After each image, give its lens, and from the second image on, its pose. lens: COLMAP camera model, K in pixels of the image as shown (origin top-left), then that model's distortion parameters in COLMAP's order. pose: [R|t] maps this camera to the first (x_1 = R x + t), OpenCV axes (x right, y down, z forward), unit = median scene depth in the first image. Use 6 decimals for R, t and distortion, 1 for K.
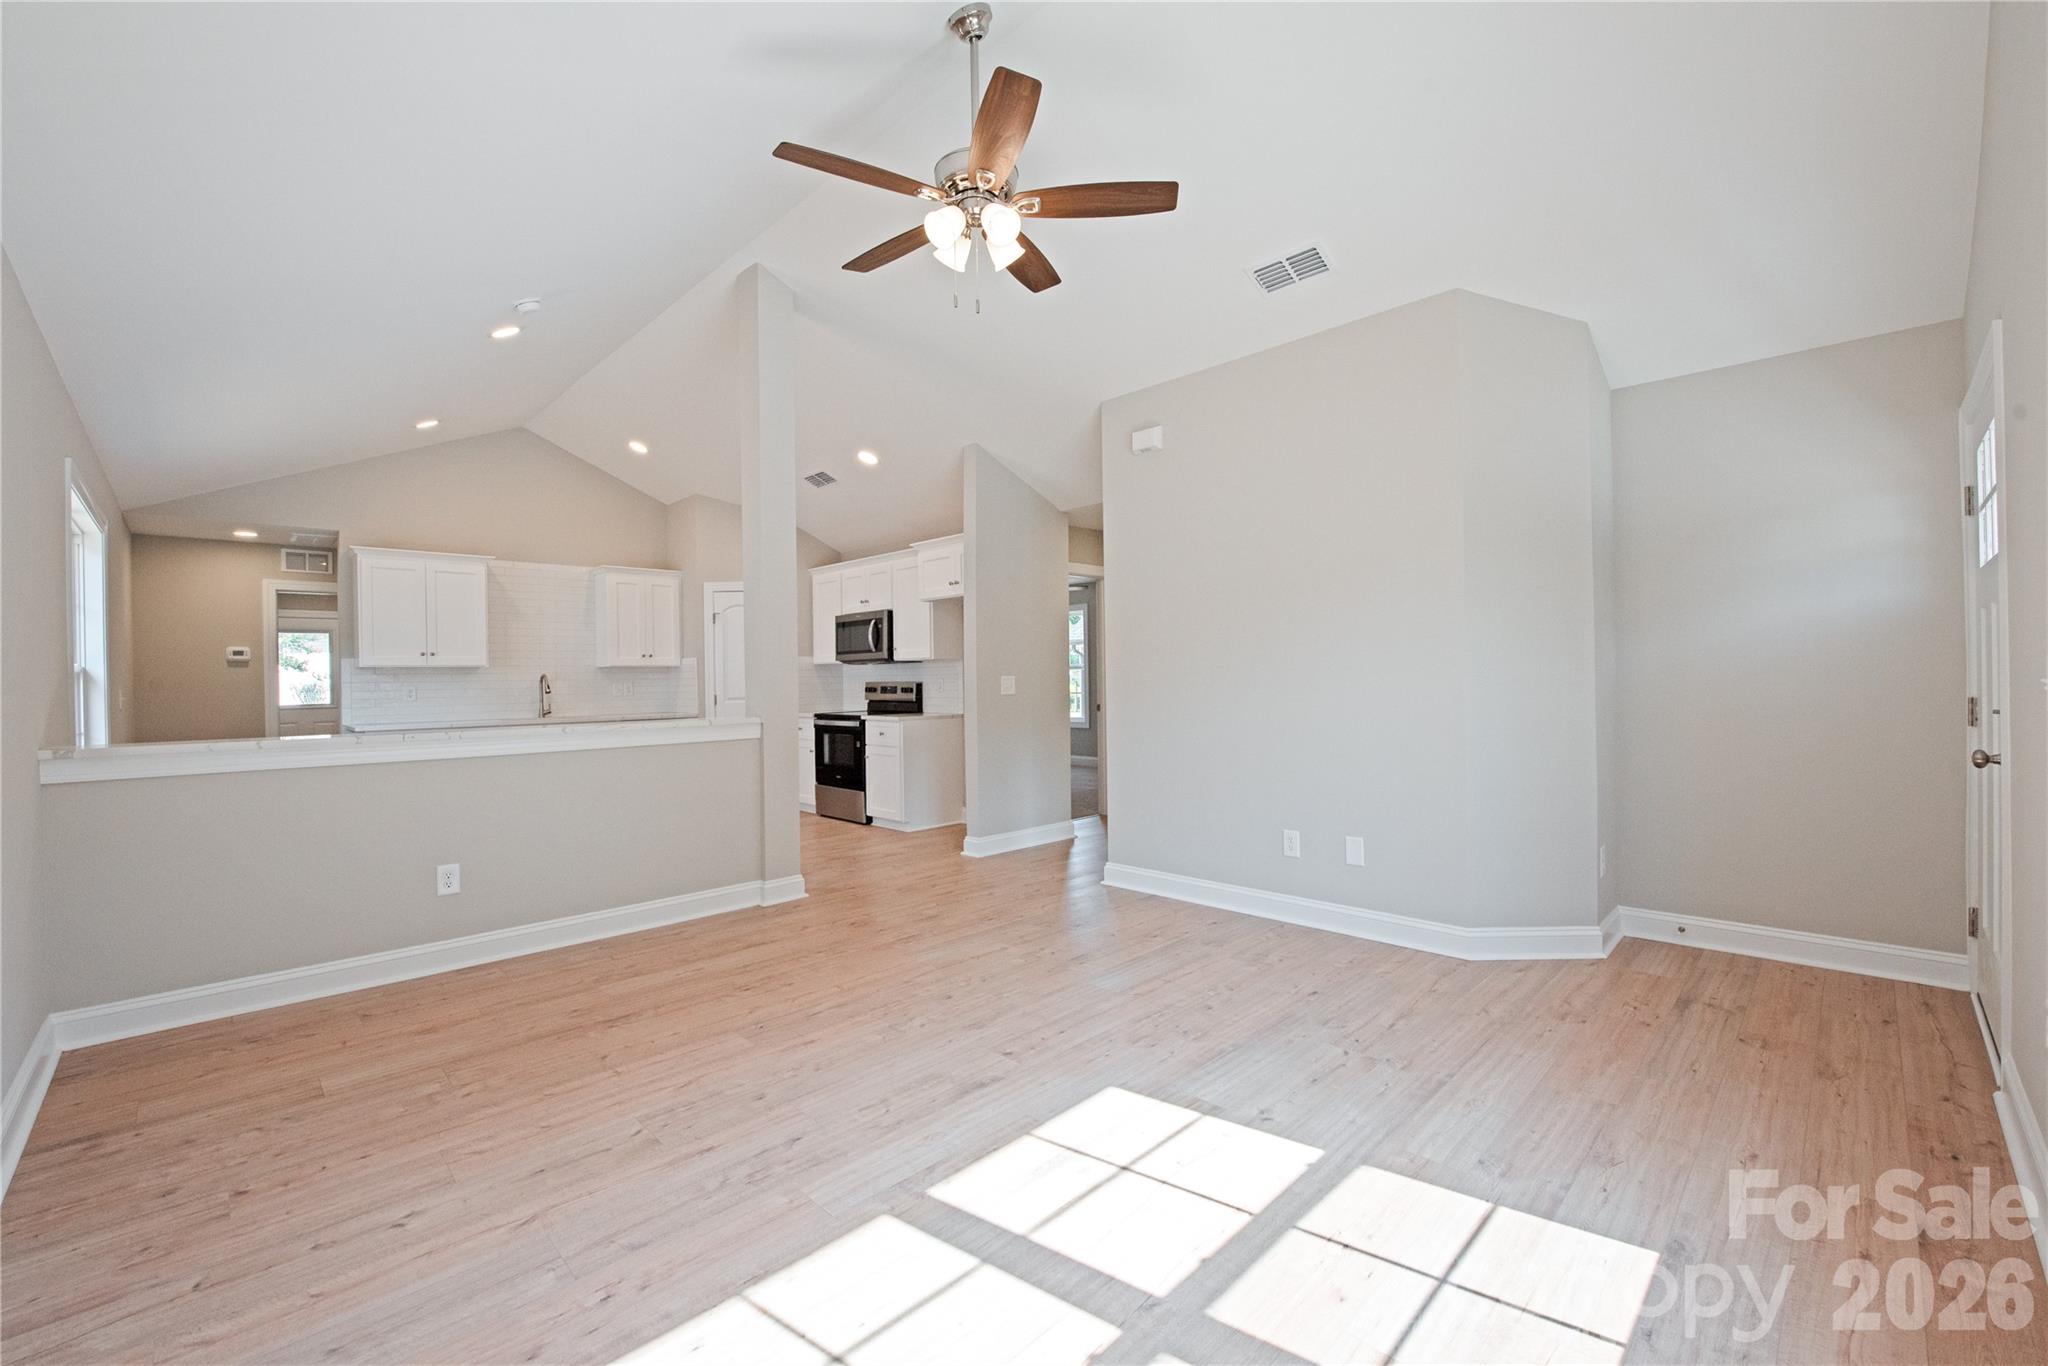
lens RADIAL K [[843.6, 0, 1043.3], [0, 843.6, 684.6], [0, 0, 1]] dist [-0.017159, 0.000049]
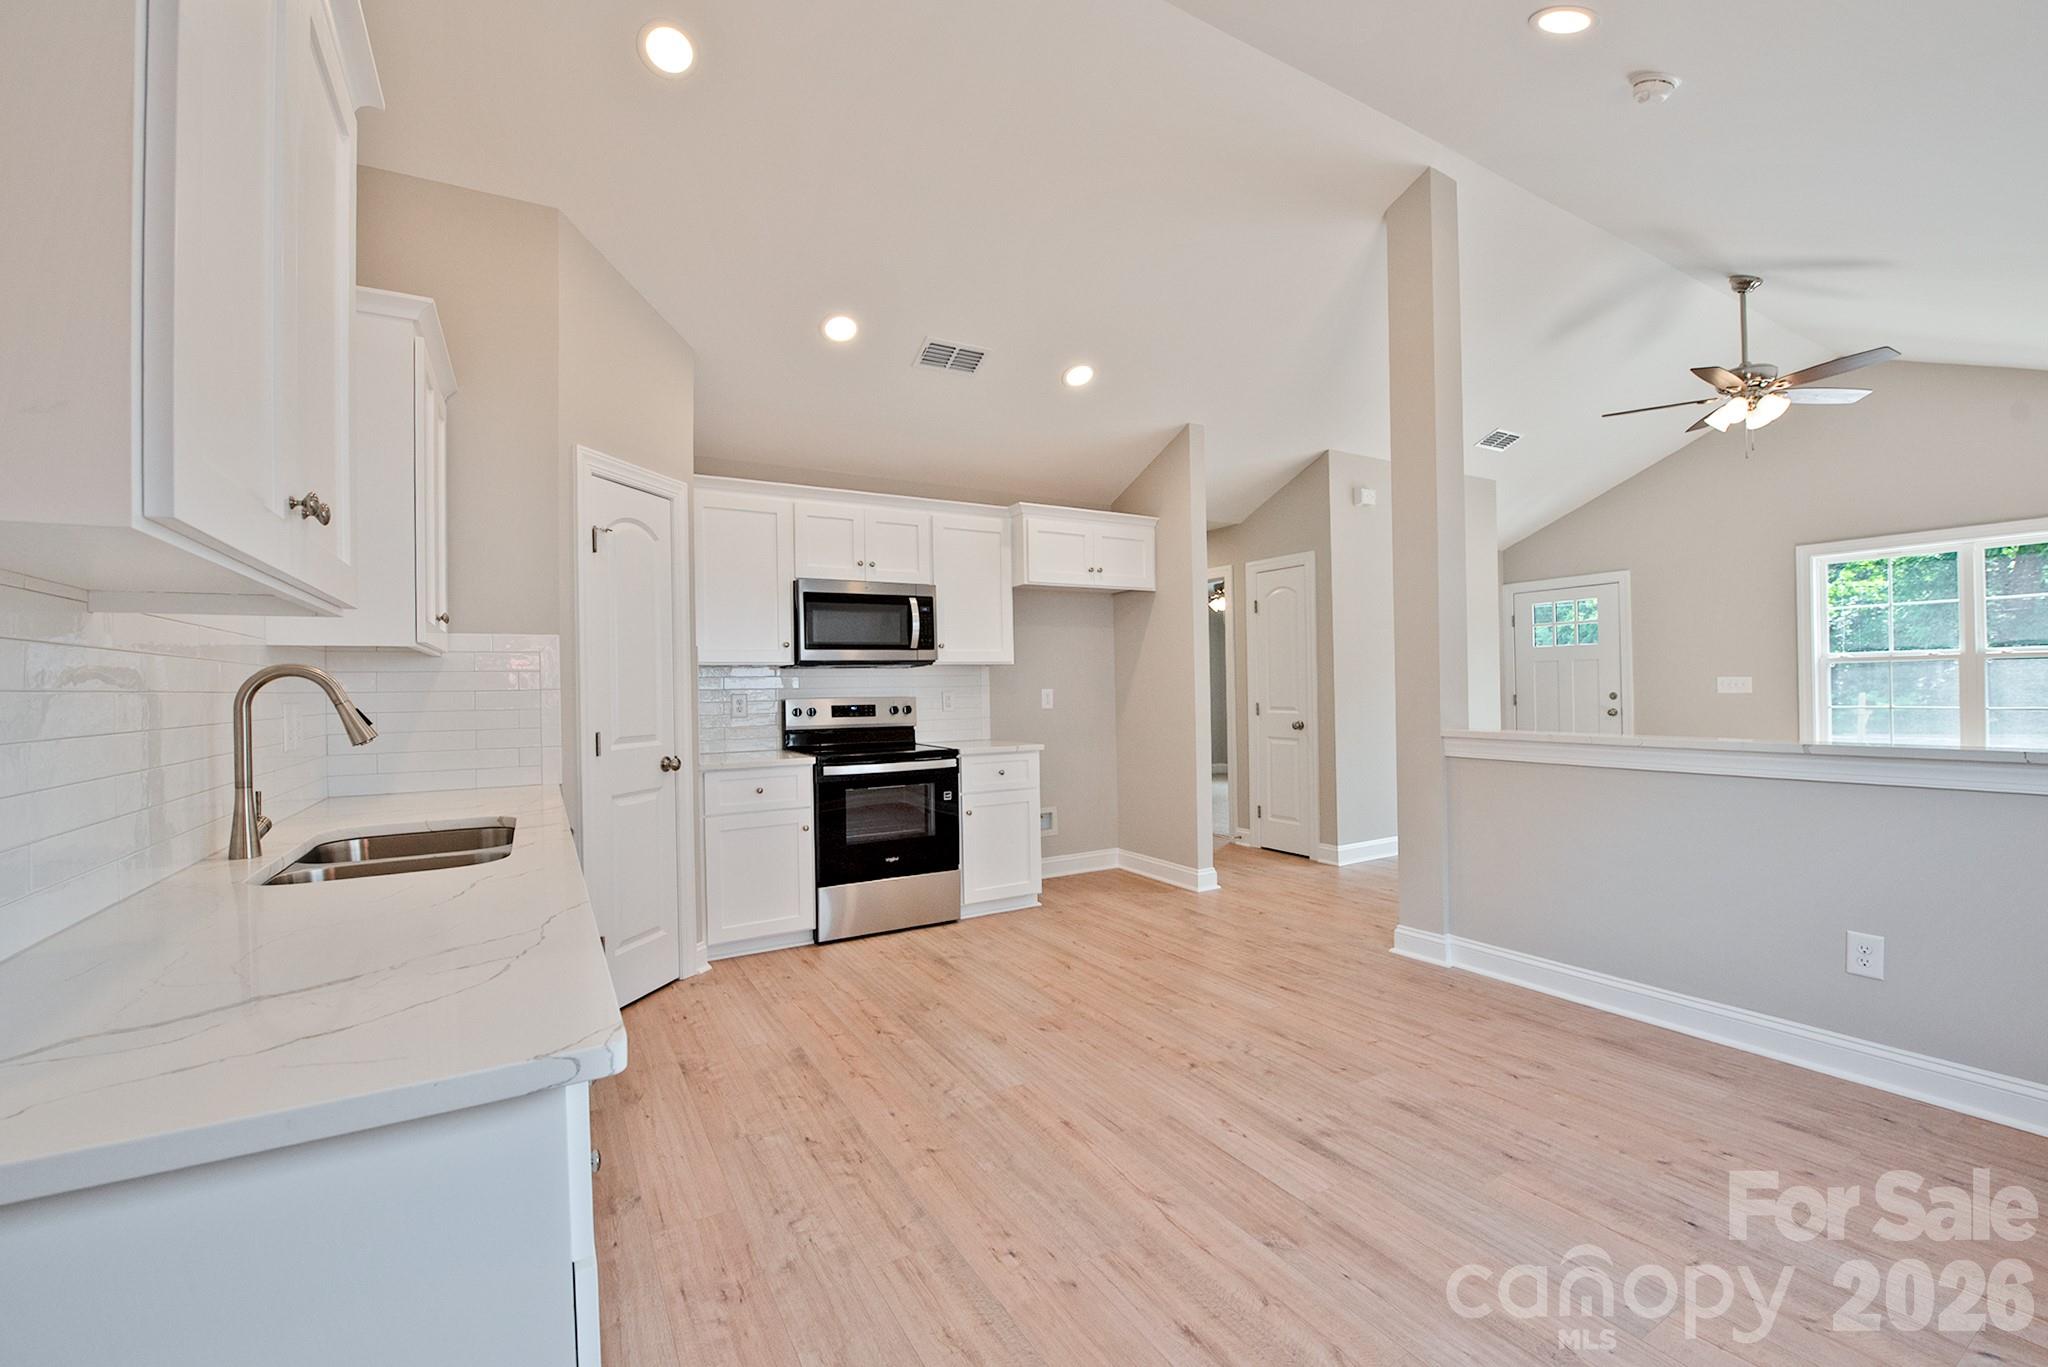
lens RADIAL K [[836.9, 0, 1015.5], [0, 836.9, 685.3], [0, 0, 1]] dist [-0.016972, -0.000248]
pose [[0.259146, 0.013515, 0.965744, -1.514286], [0.021102, 0.999584, -0.019651, 0.004040], [-0.965608, 0.025472, 0.258753, 1.485222]]
